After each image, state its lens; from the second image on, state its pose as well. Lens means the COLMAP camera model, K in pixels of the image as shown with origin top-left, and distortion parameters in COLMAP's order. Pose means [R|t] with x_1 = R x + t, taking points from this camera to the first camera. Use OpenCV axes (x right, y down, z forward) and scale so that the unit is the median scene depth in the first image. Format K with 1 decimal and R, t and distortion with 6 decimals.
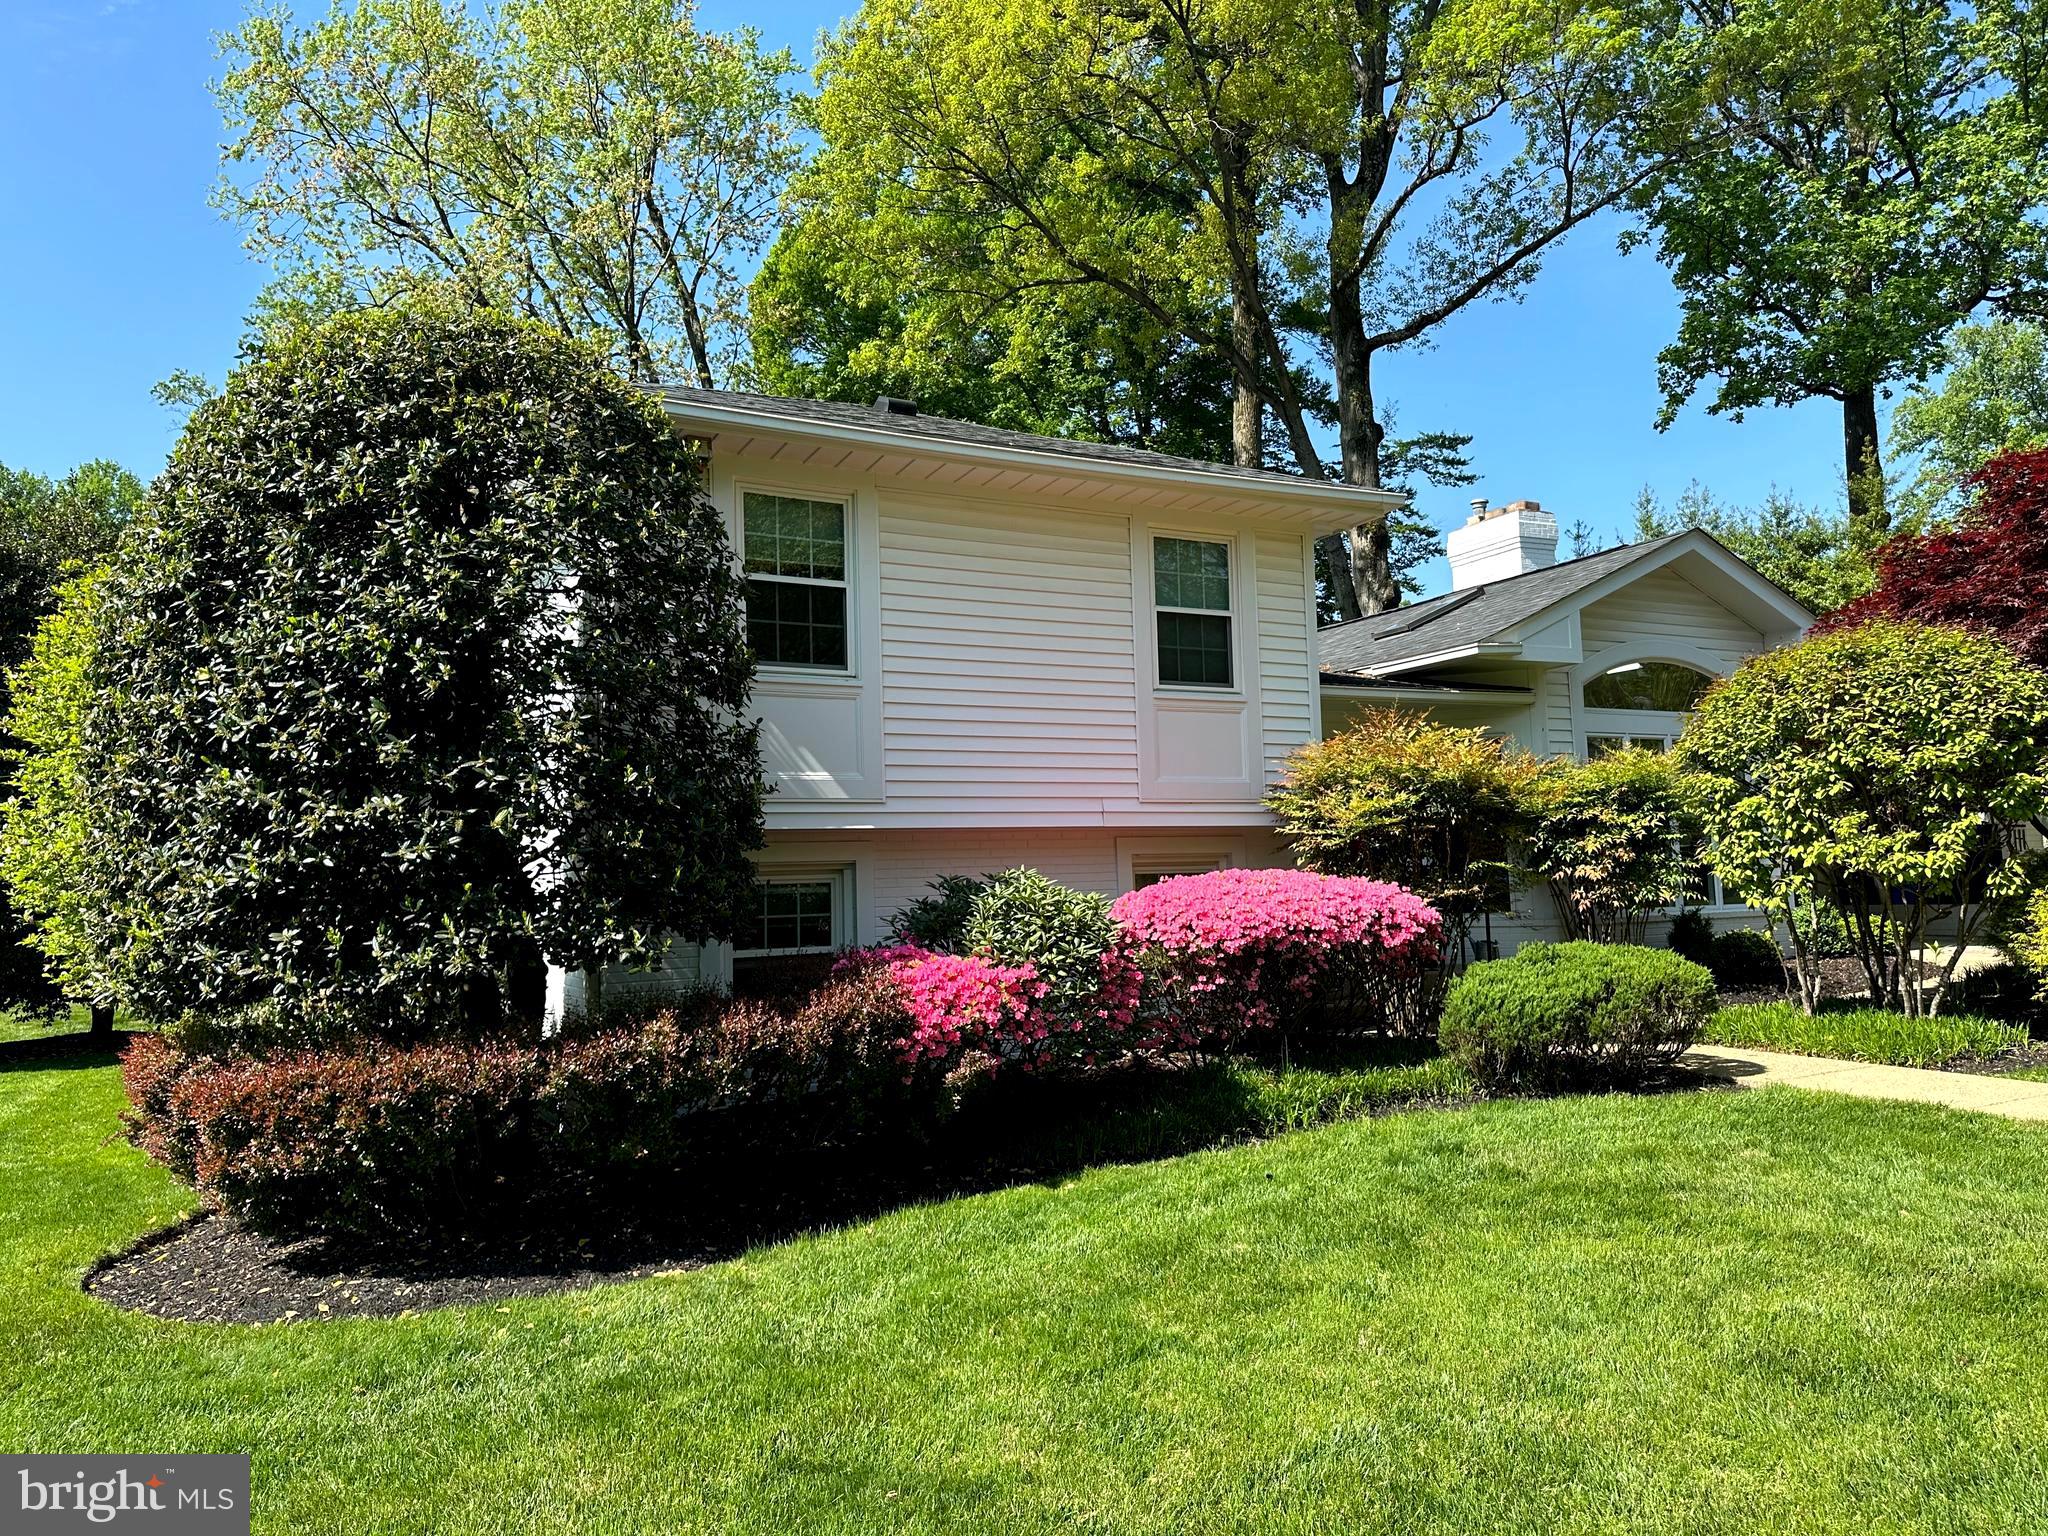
lens RADIAL K [[1418.5, 0, 1024.0], [0, 1418.5, 768.0], [0, 0, 1]] dist [0.003369, -0.001238]
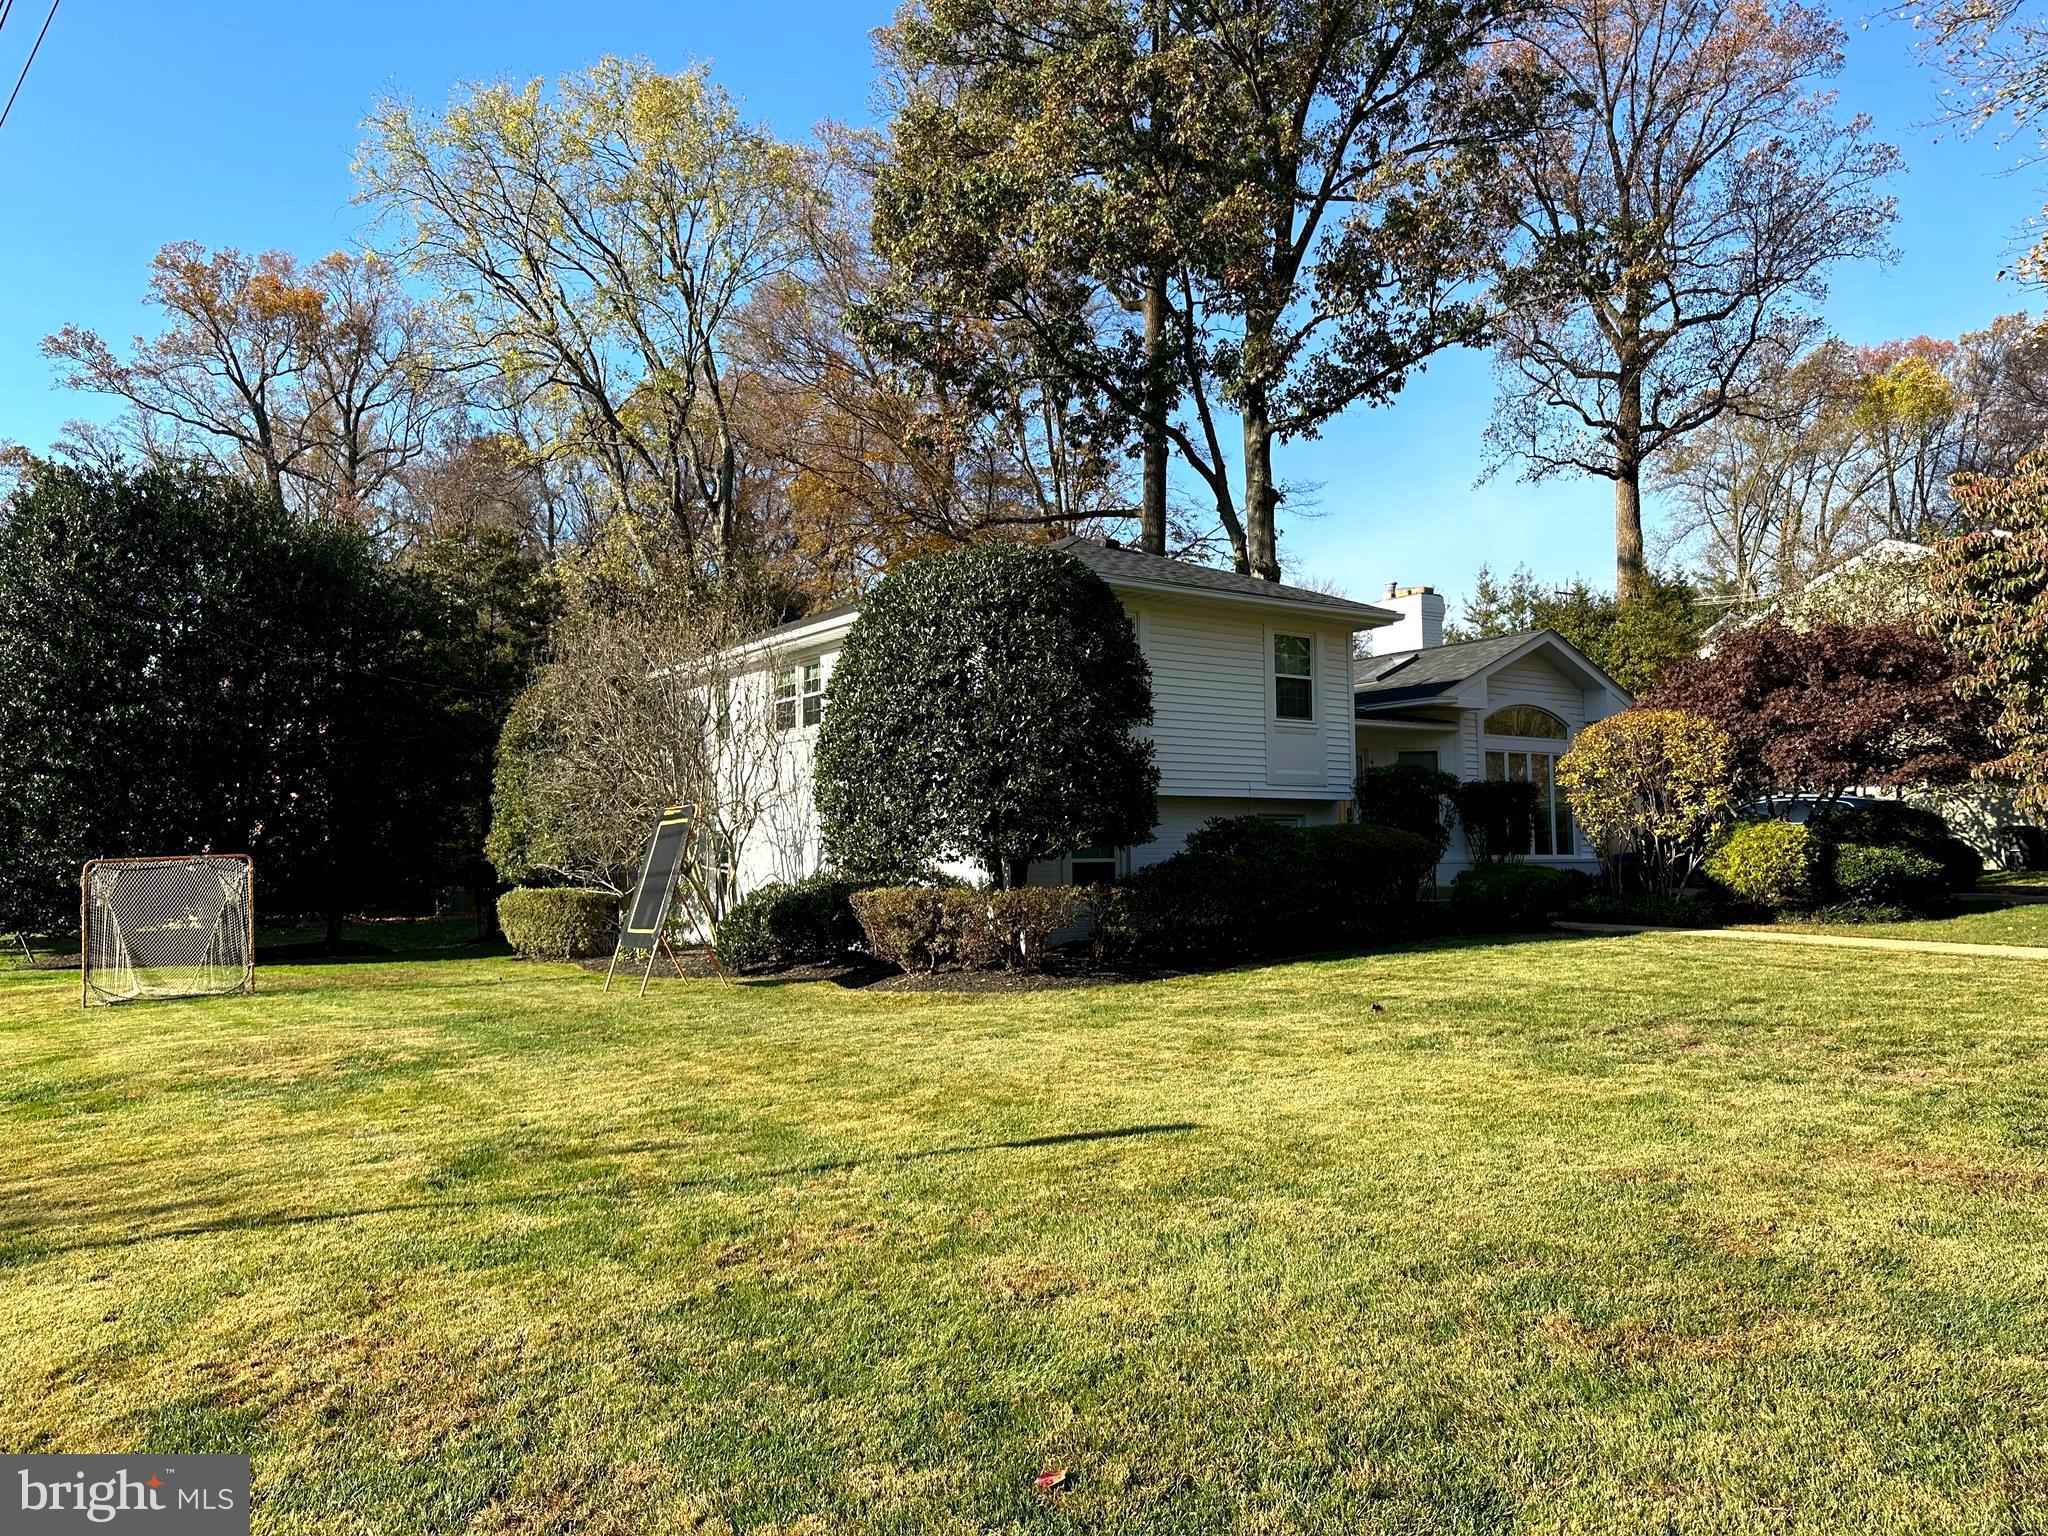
lens RADIAL K [[1418.5, 0, 1024.0], [0, 1418.5, 768.0], [0, 0, 1]] dist [0.003369, -0.001238]
pose [[0.990706, 0.023446, 0.133987, -0.440991], [-0.023493, 0.999723, -0.001229, 0.012490], [-0.133979, -0.001930, 0.990982, -0.693909]]
